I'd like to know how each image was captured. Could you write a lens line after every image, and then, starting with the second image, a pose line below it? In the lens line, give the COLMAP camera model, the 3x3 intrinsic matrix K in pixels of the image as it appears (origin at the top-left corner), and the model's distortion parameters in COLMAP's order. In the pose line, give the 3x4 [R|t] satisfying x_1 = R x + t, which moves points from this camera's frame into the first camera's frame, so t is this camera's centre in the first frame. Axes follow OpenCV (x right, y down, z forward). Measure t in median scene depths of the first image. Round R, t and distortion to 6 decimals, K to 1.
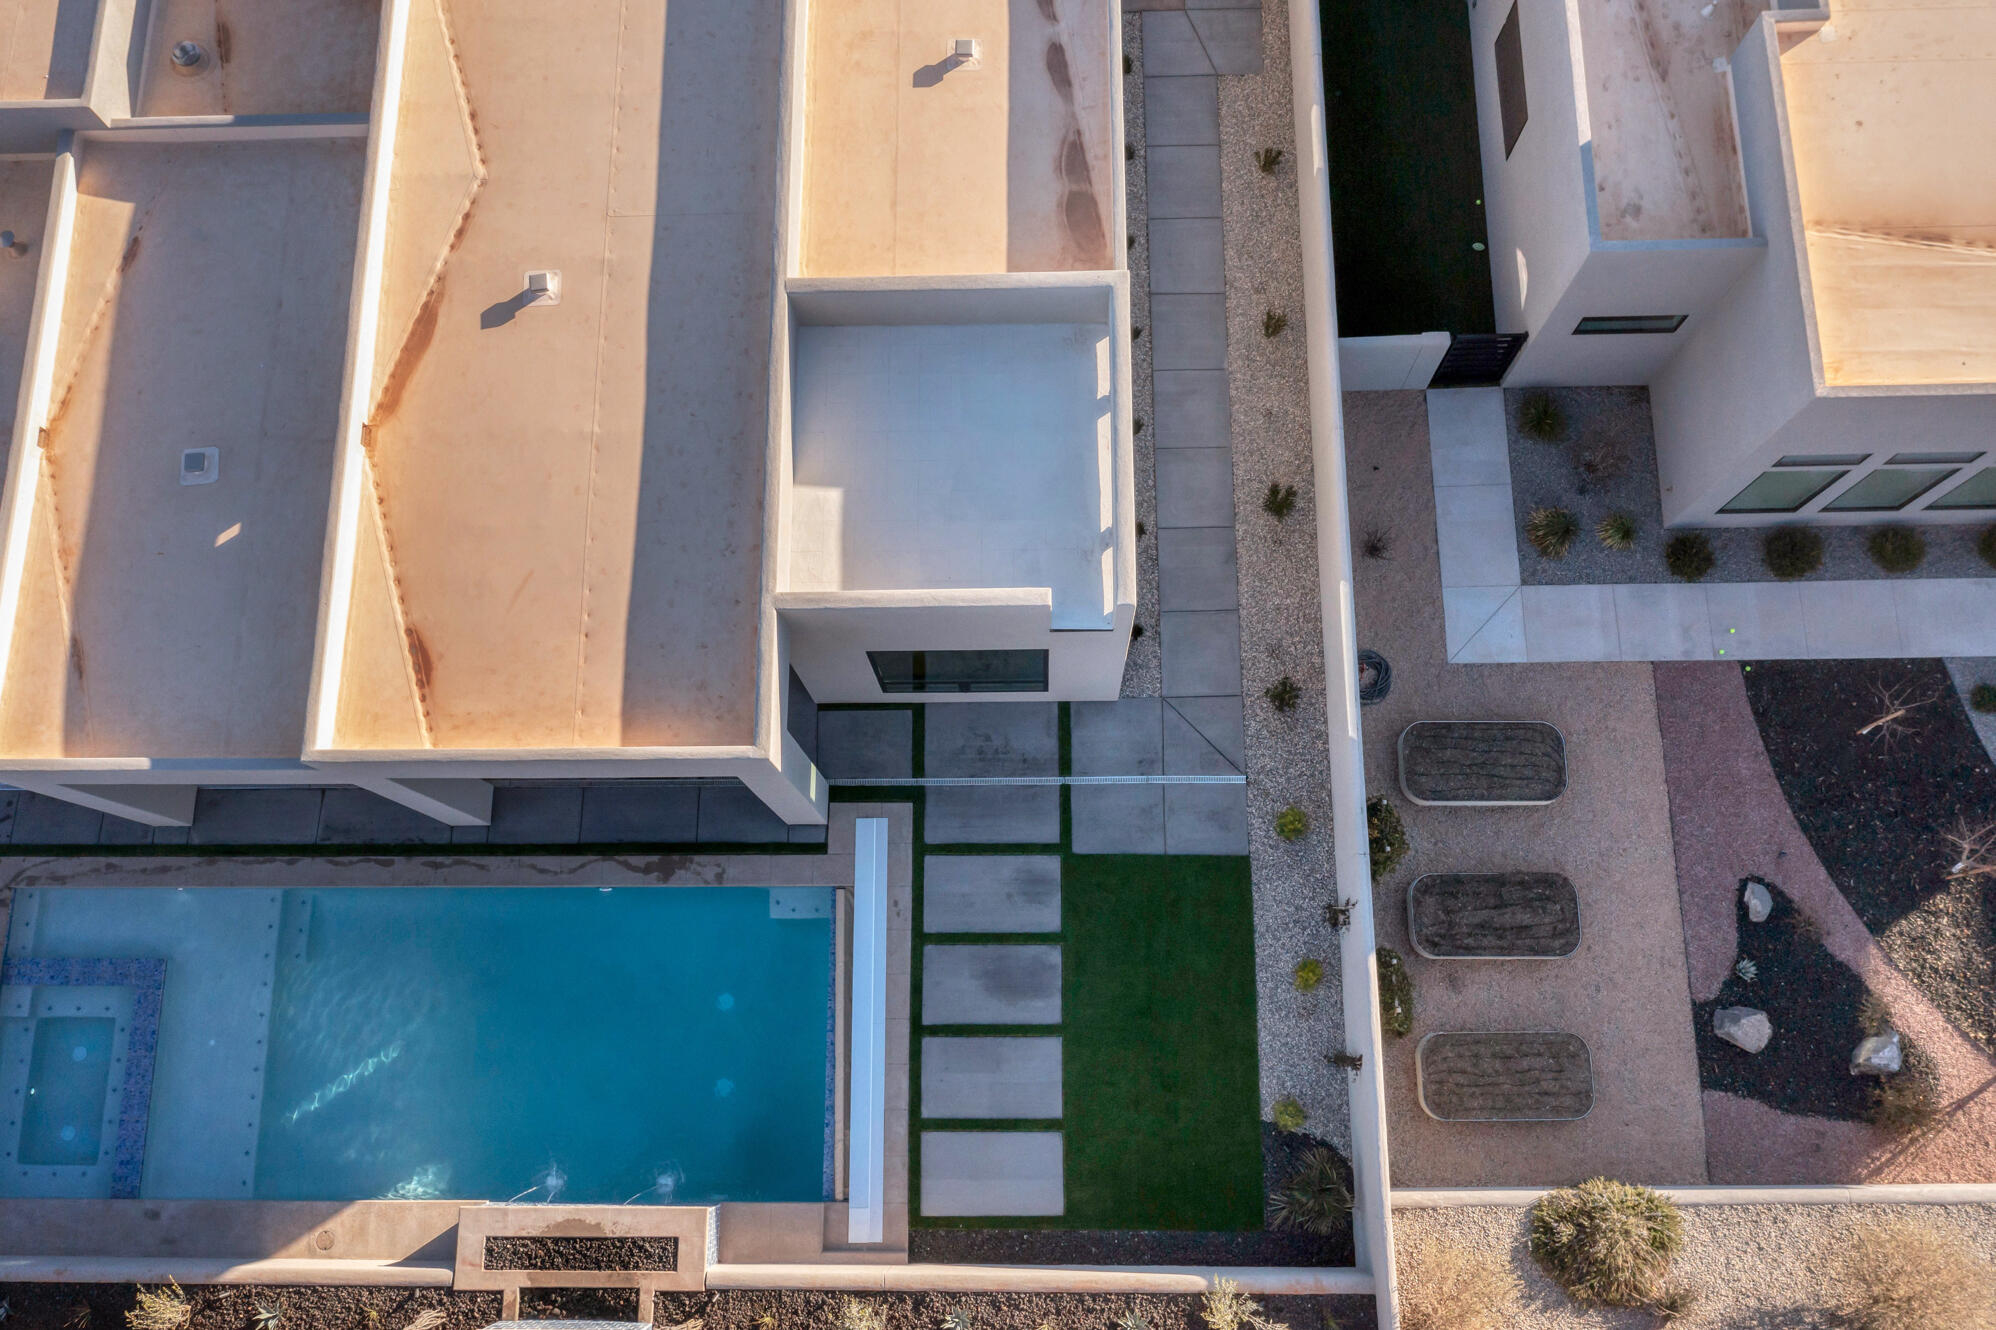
lens RADIAL K [[1587.2, 0, 993.2], [0, 1587.2, 670.6], [0, 0, 1]] dist [-0.006291, 0.002401]
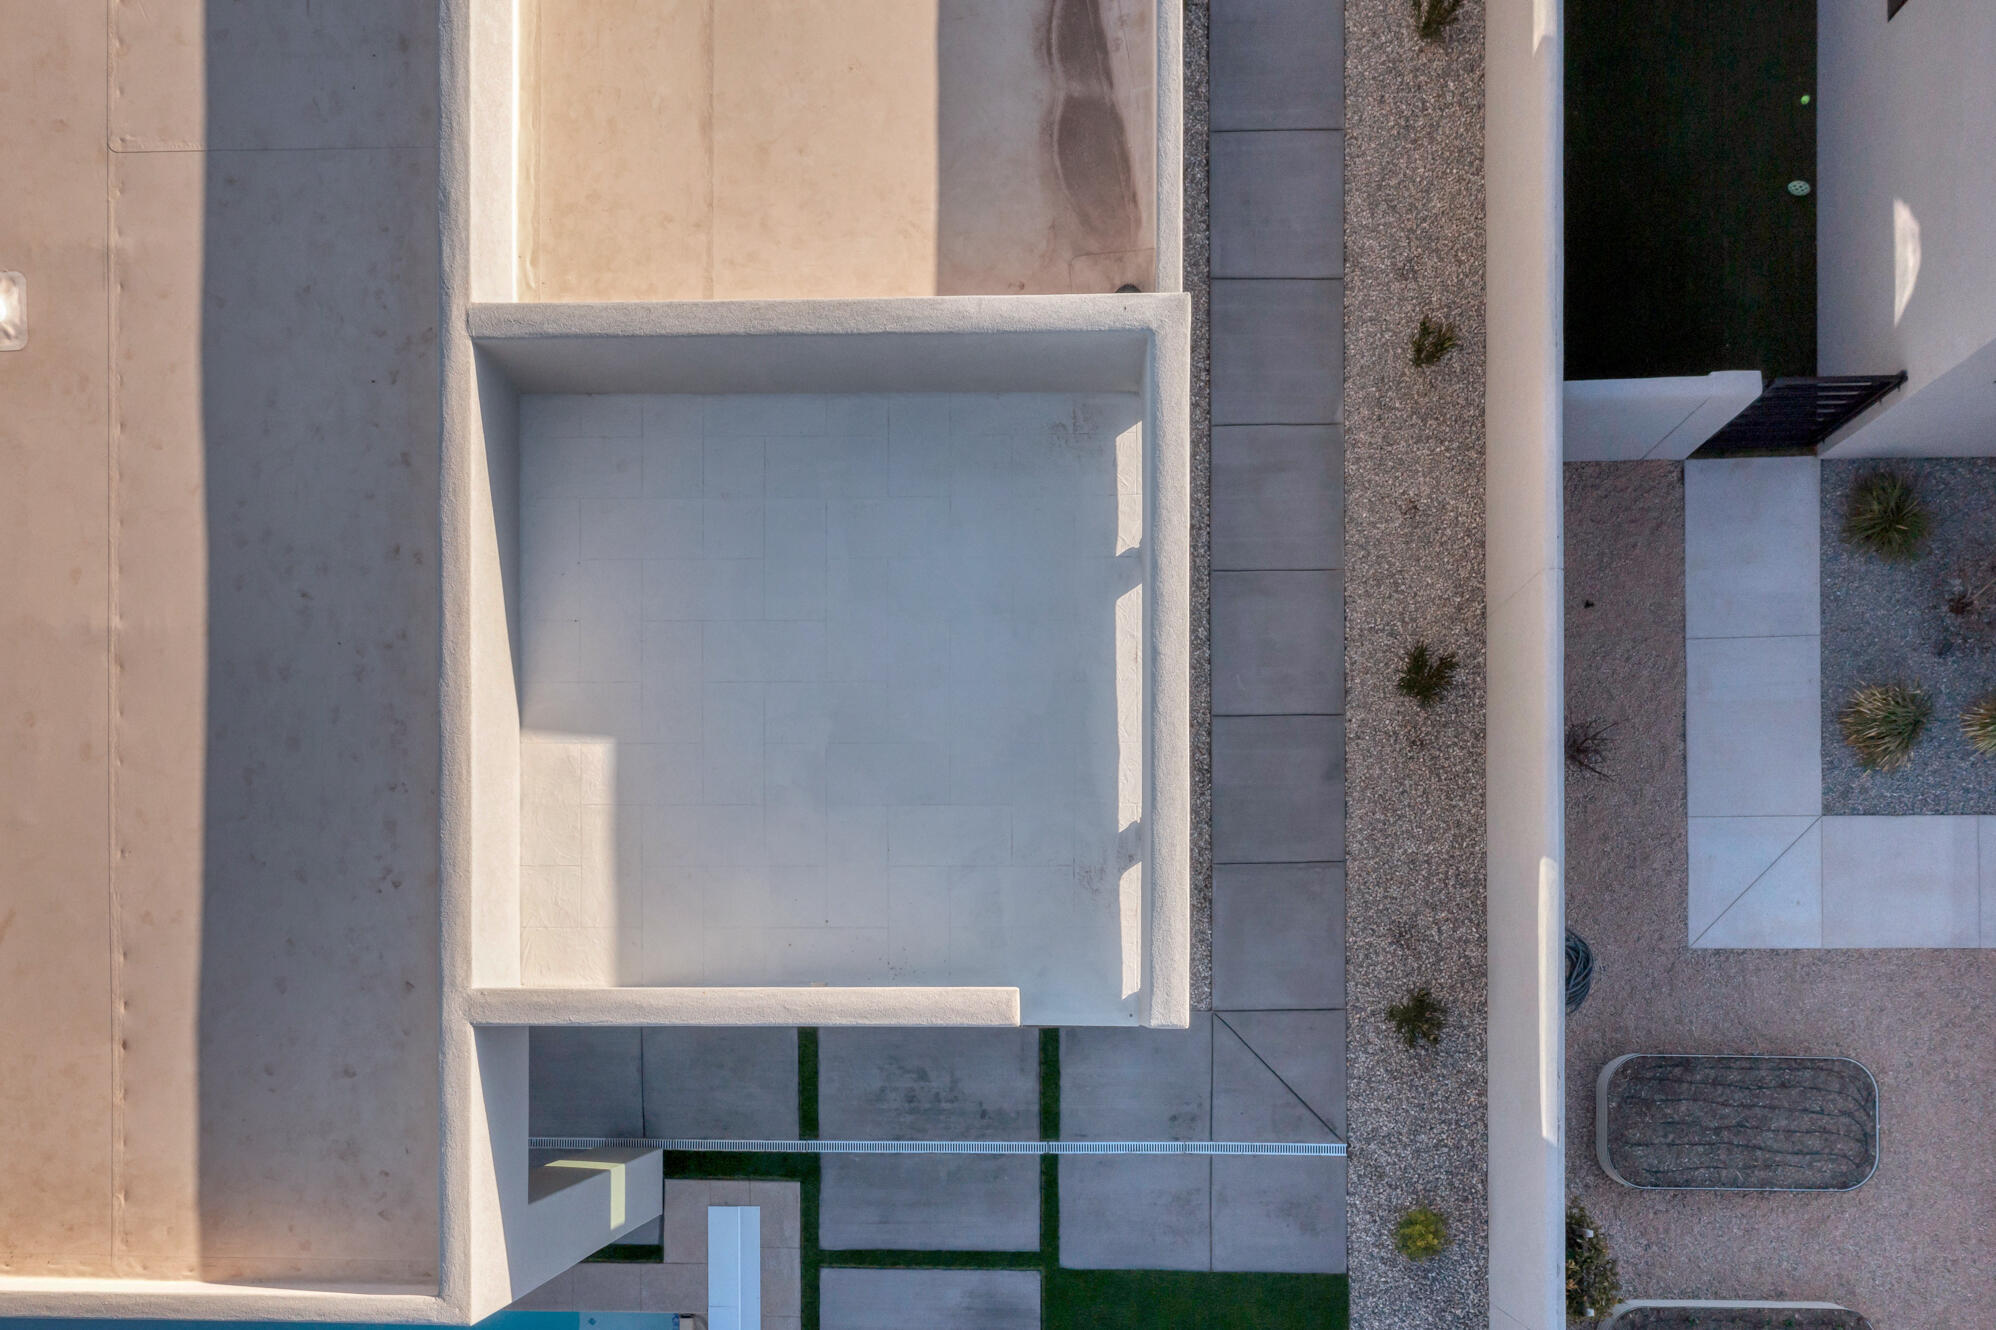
lens RADIAL K [[1611.6, 0, 1001.2], [0, 1611.6, 957.5], [0, 0, 1]] dist [0.000289, 0.000985]
pose [[0.999970, 0.000007, 0.007806, 0.022352], [-0.001840, 0.972015, 0.234912, -0.149980], [-0.007586, -0.234920, 0.971985, 0.423912]]
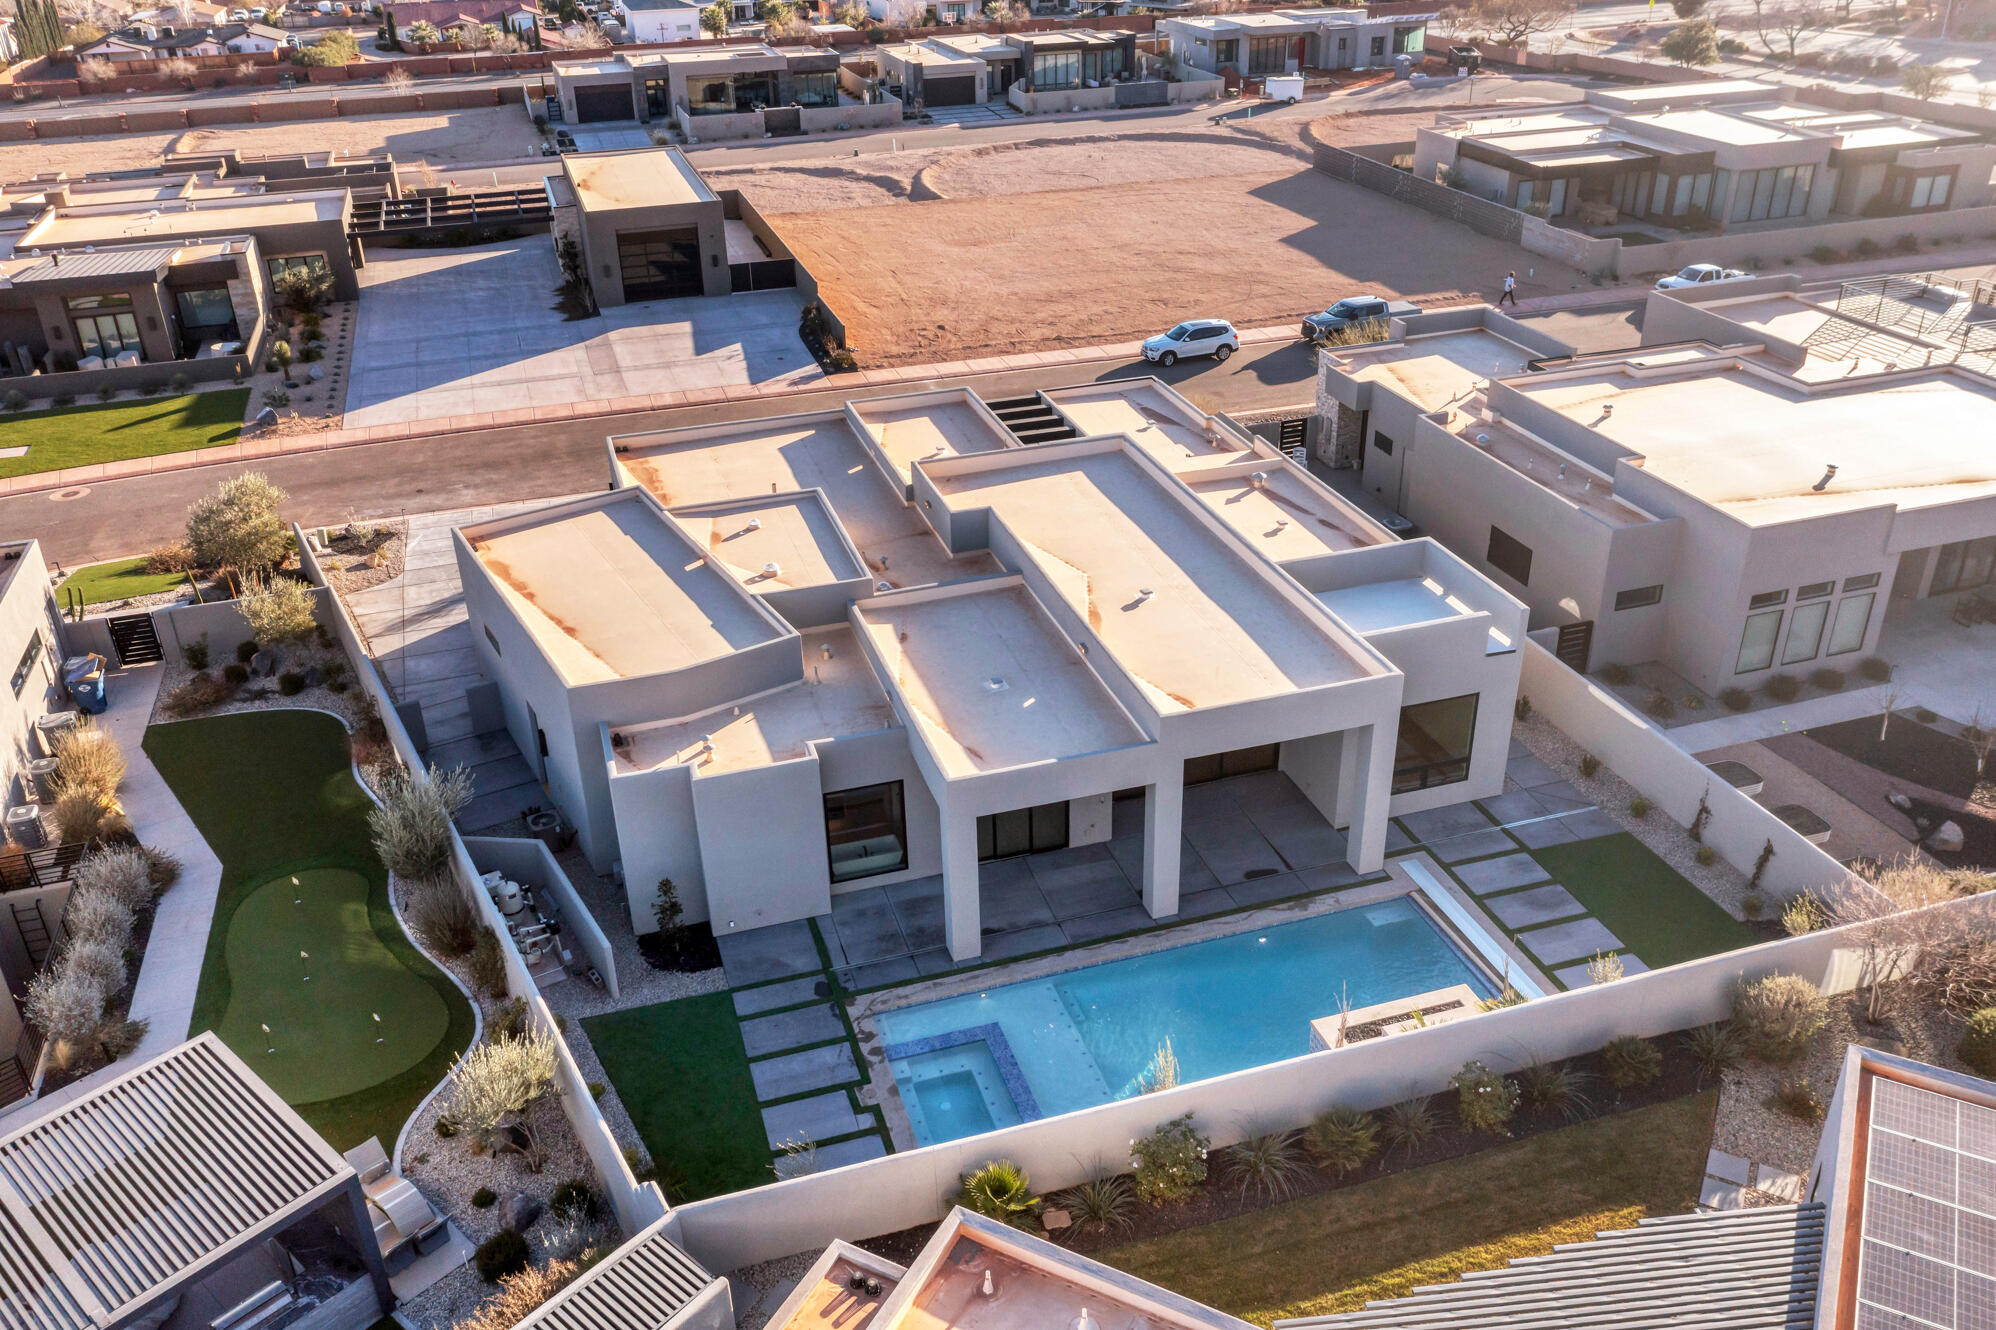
lens RADIAL K [[1584.7, 0, 987.1], [0, 1584.7, 665.9], [0, 0, 1]] dist [-0.006675, 0.006888]
pose [[0.955468, -0.126540, 0.266587, -0.866598], [0.282322, 0.654886, -0.701012, 0.948448], [-0.085879, 0.745058, 0.661448, -0.137437]]
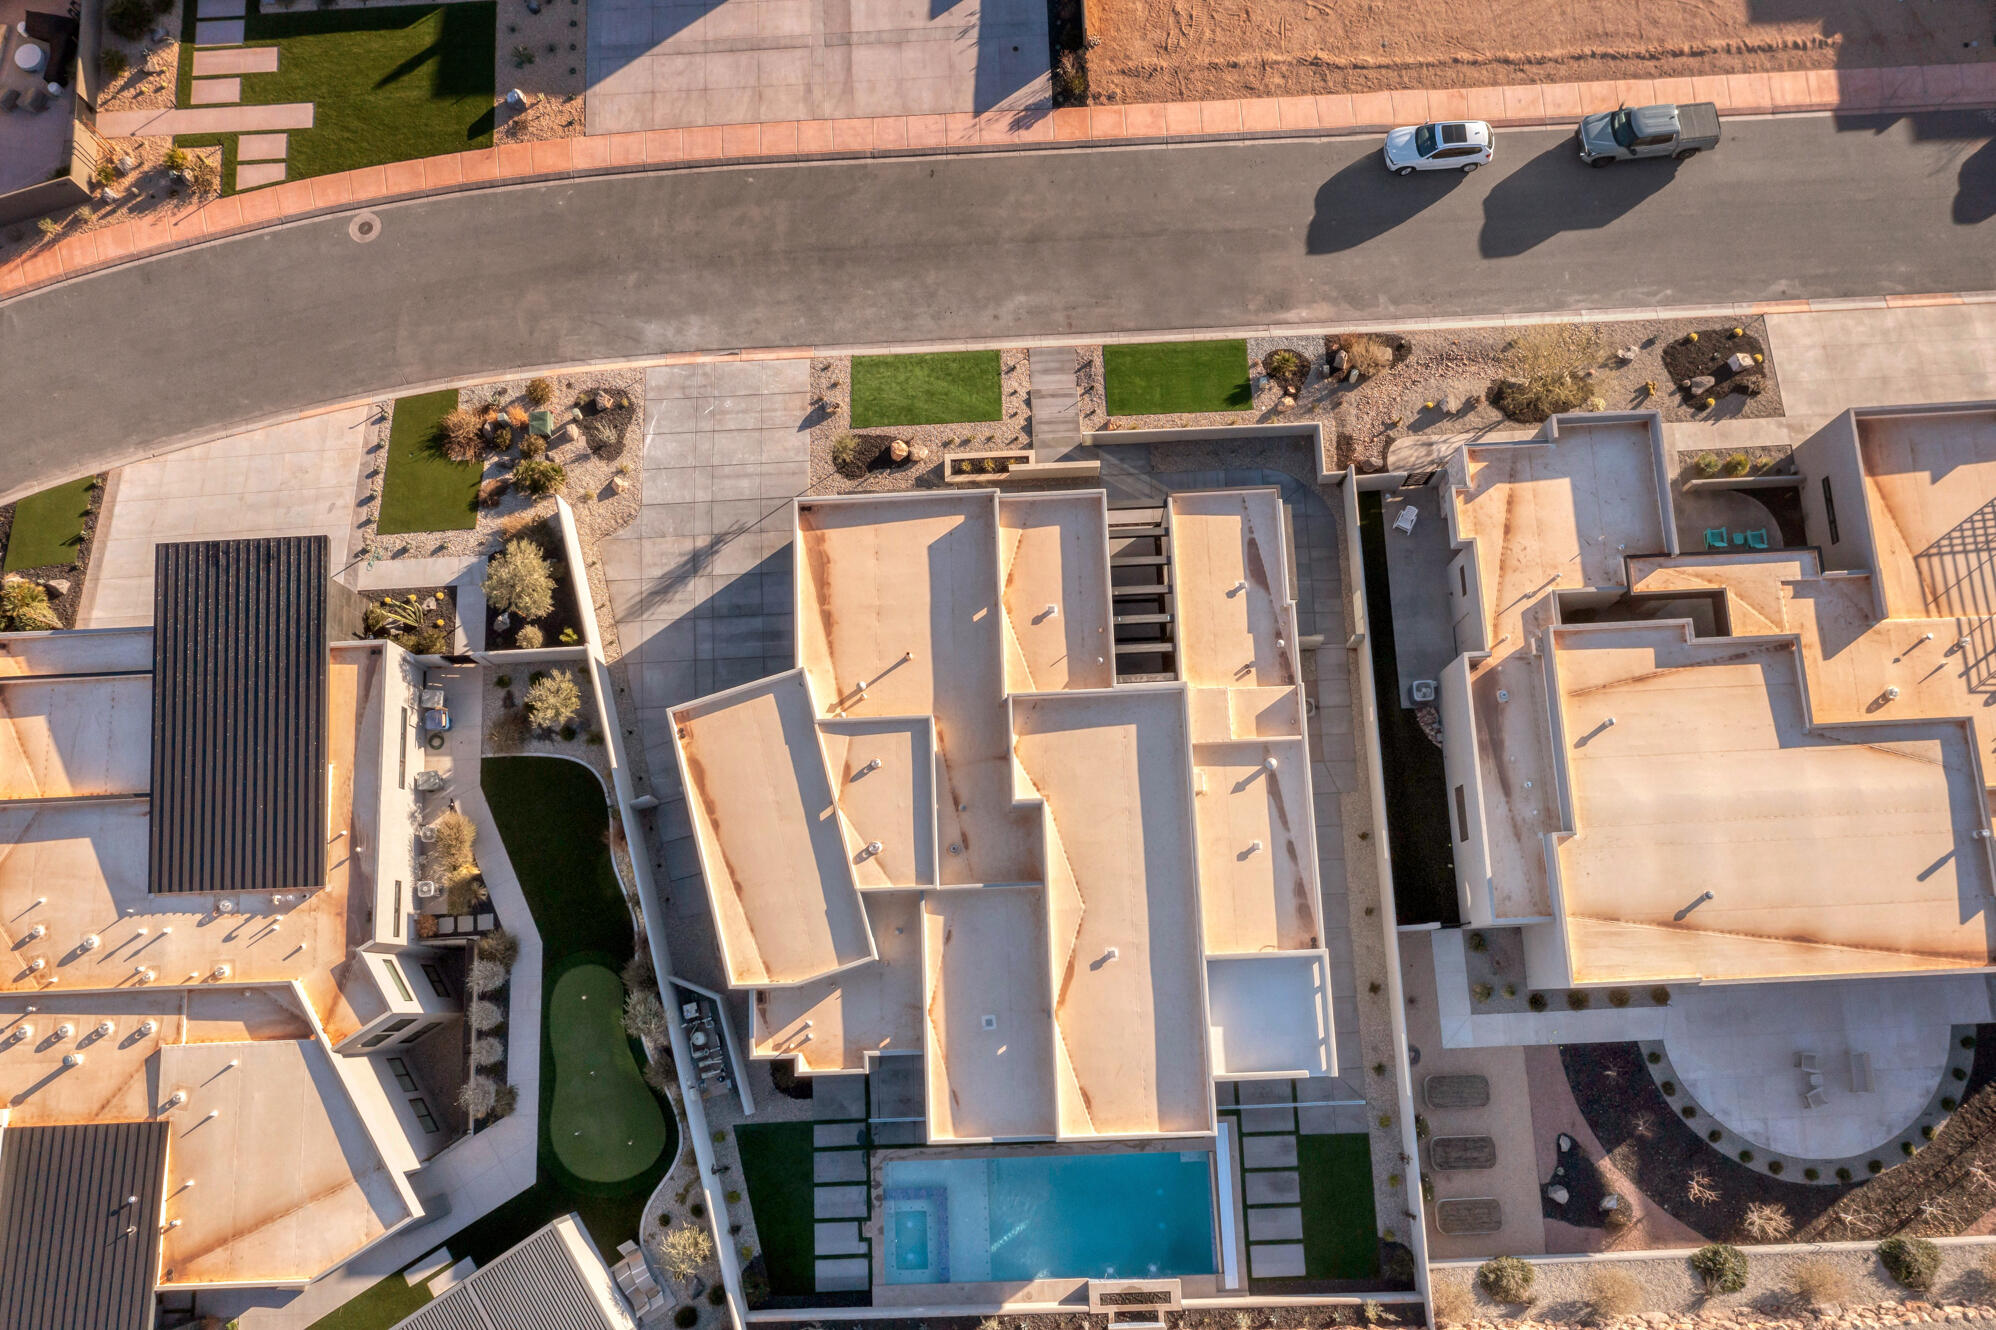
lens RADIAL K [[1584.7, 0, 987.1], [0, 1584.7, 665.9], [0, 0, 1]] dist [-0.006675, 0.006888]
pose [[0.999266, -0.037692, 0.006833, -0.448057], [0.037444, 0.998742, 0.033339, -0.751784], [-0.008081, -0.033059, 0.999421, -1.546114]]
